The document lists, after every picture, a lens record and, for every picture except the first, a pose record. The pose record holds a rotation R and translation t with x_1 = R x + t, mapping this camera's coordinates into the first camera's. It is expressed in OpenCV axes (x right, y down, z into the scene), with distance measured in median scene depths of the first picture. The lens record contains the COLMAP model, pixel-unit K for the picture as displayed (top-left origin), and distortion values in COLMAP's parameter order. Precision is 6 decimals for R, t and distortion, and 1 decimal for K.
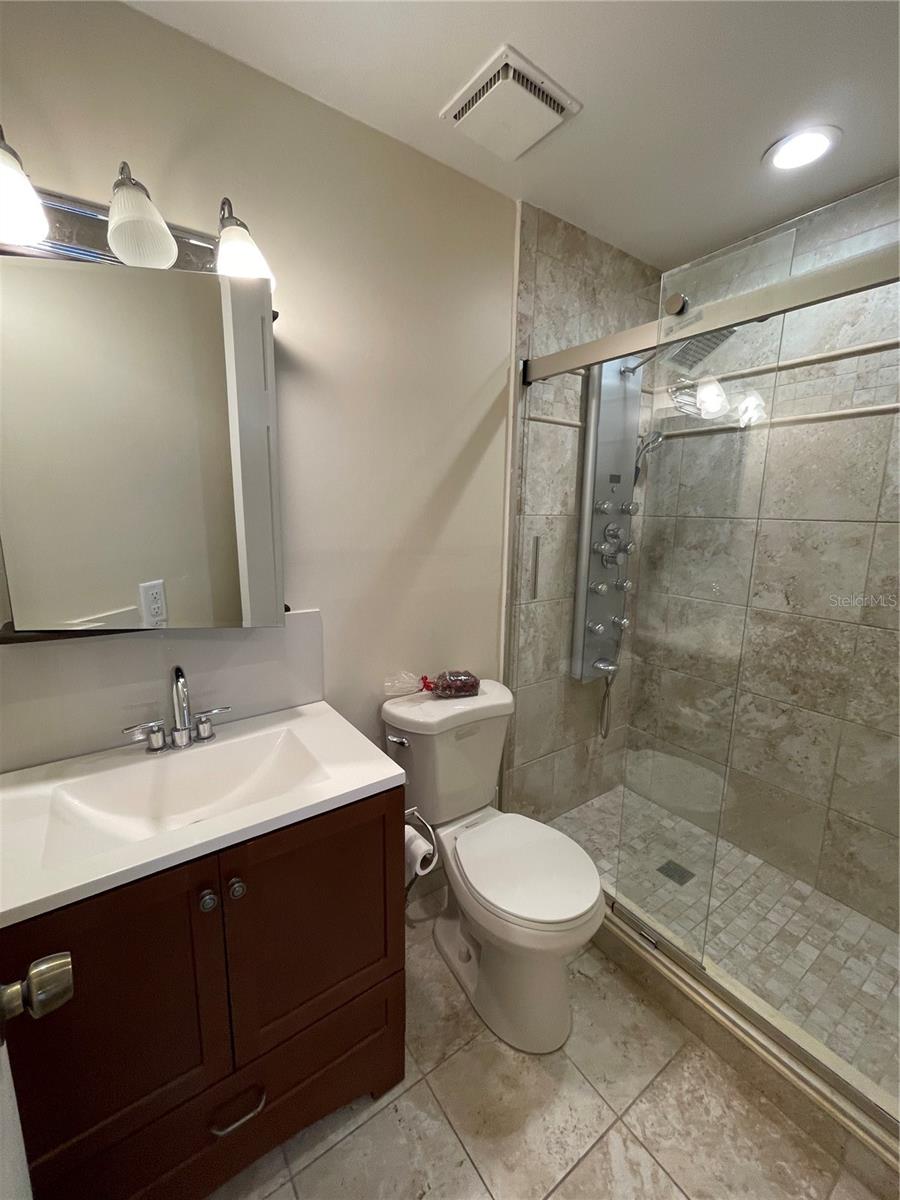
lens RADIAL K [[492.4, 0, 450.0], [0, 492.4, 600.0], [0, 0, 1]] dist [-0.011352, 0.006412]
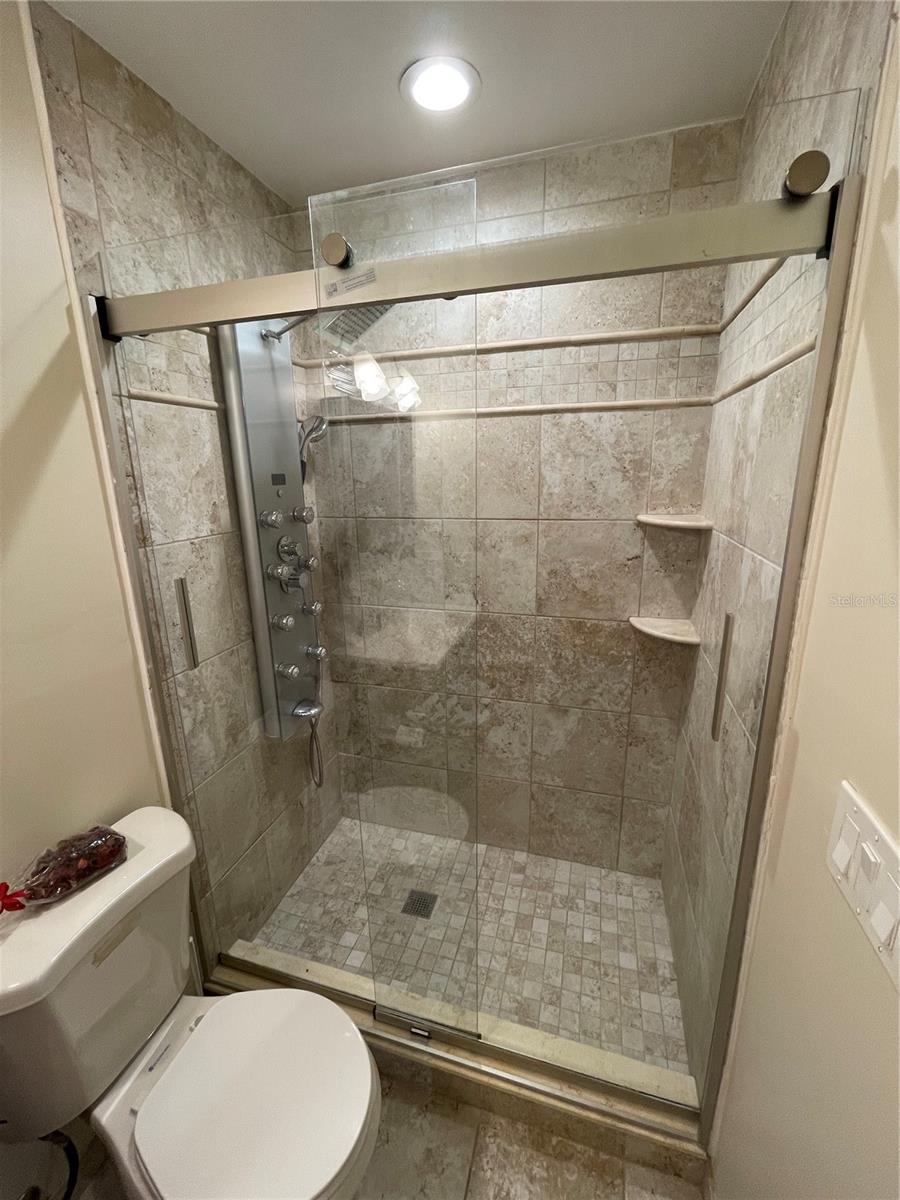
lens RADIAL K [[492.4, 0, 450.0], [0, 492.4, 600.0], [0, 0, 1]] dist [-0.011352, 0.006412]
pose [[0.789317, -0.182461, 0.586249, 0.065986], [0.138670, 0.983129, 0.119280, -0.123455], [-0.598122, -0.012854, 0.801302, 0.235661]]
